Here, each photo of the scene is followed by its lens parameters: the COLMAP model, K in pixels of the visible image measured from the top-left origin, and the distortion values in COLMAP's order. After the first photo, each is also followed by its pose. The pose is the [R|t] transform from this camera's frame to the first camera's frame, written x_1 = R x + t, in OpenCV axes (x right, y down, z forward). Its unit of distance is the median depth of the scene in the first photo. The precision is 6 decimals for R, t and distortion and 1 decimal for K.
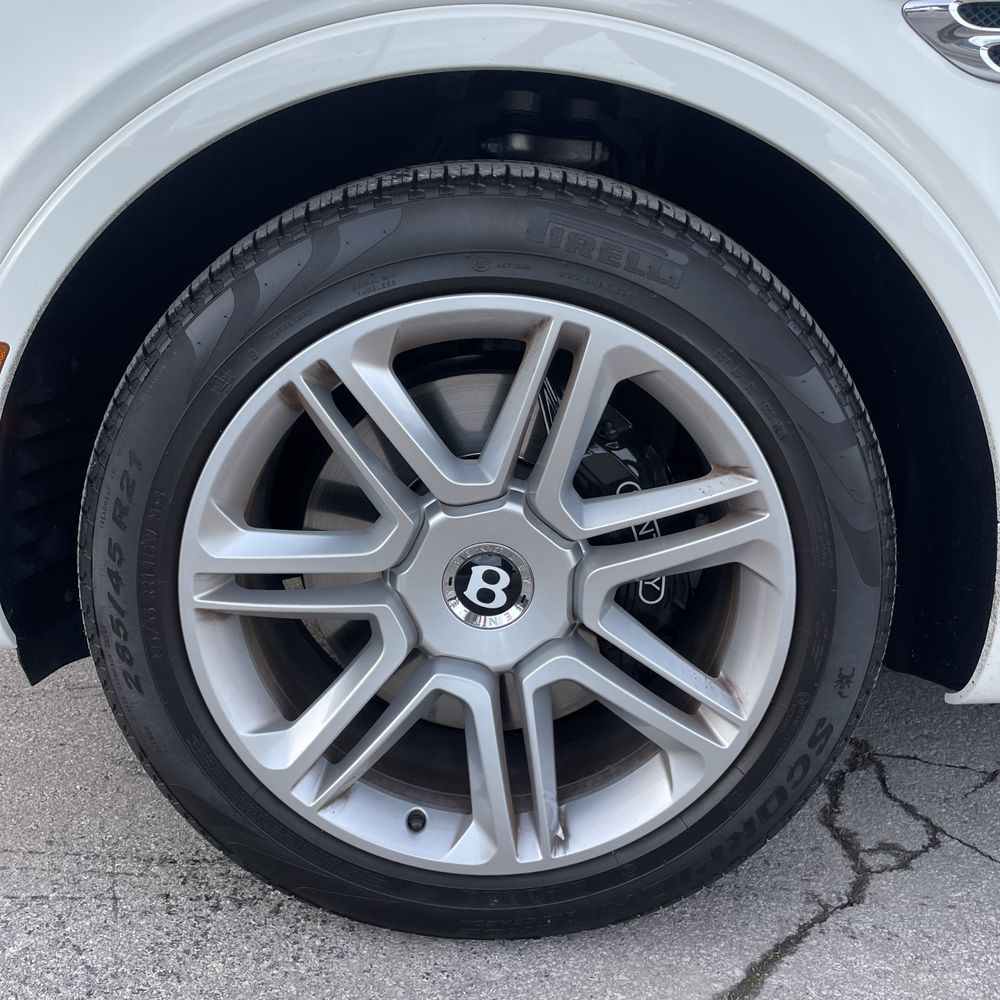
lens RADIAL K [[1009.2, 0, 504.6], [0, 1009.2, 494.1], [0, 0, 1]] dist [0.094213, -0.132494]
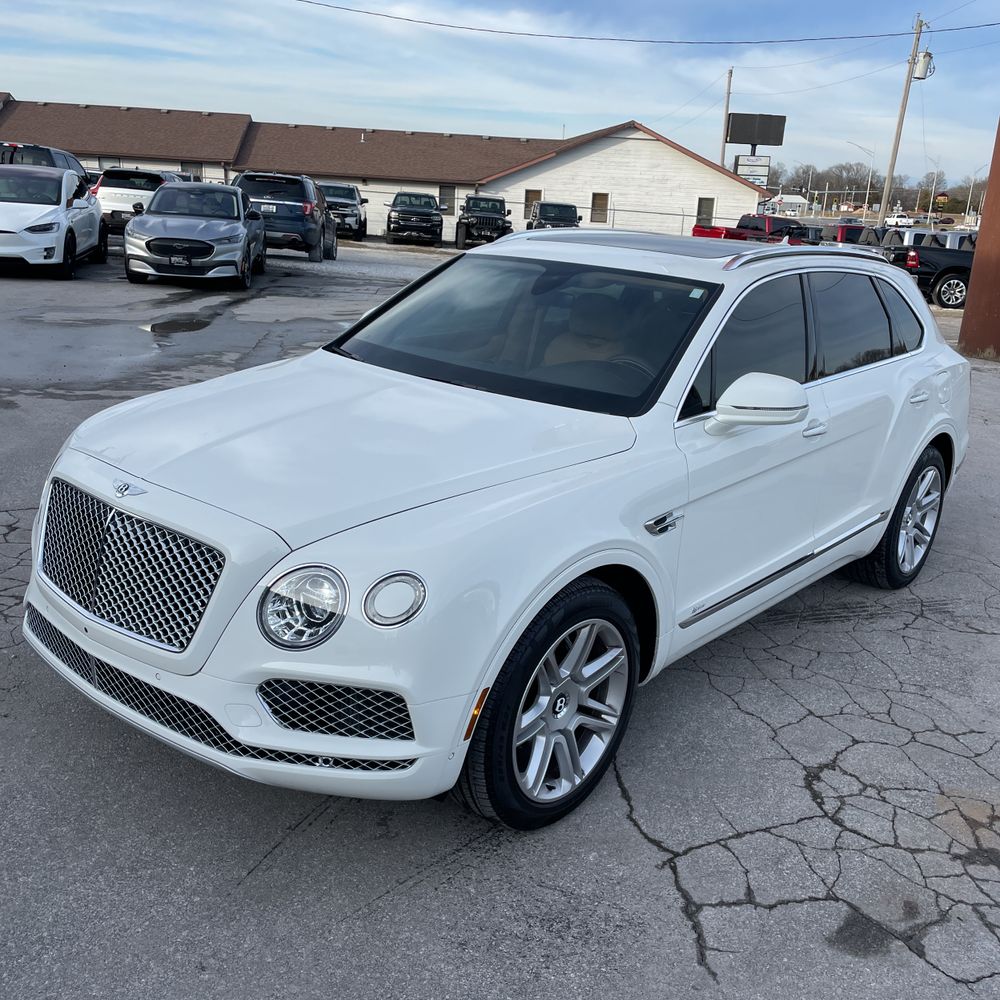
lens RADIAL K [[1004.2, 0, 513.1], [0, 1004.2, 500.6], [0, 0, 1]] dist [0.092969, -0.127620]
pose [[0.649632, -0.217013, 0.728618, -2.208227], [0.164024, 0.975830, 0.144401, -0.981805], [-0.742344, 0.025704, 0.669526, -0.970306]]
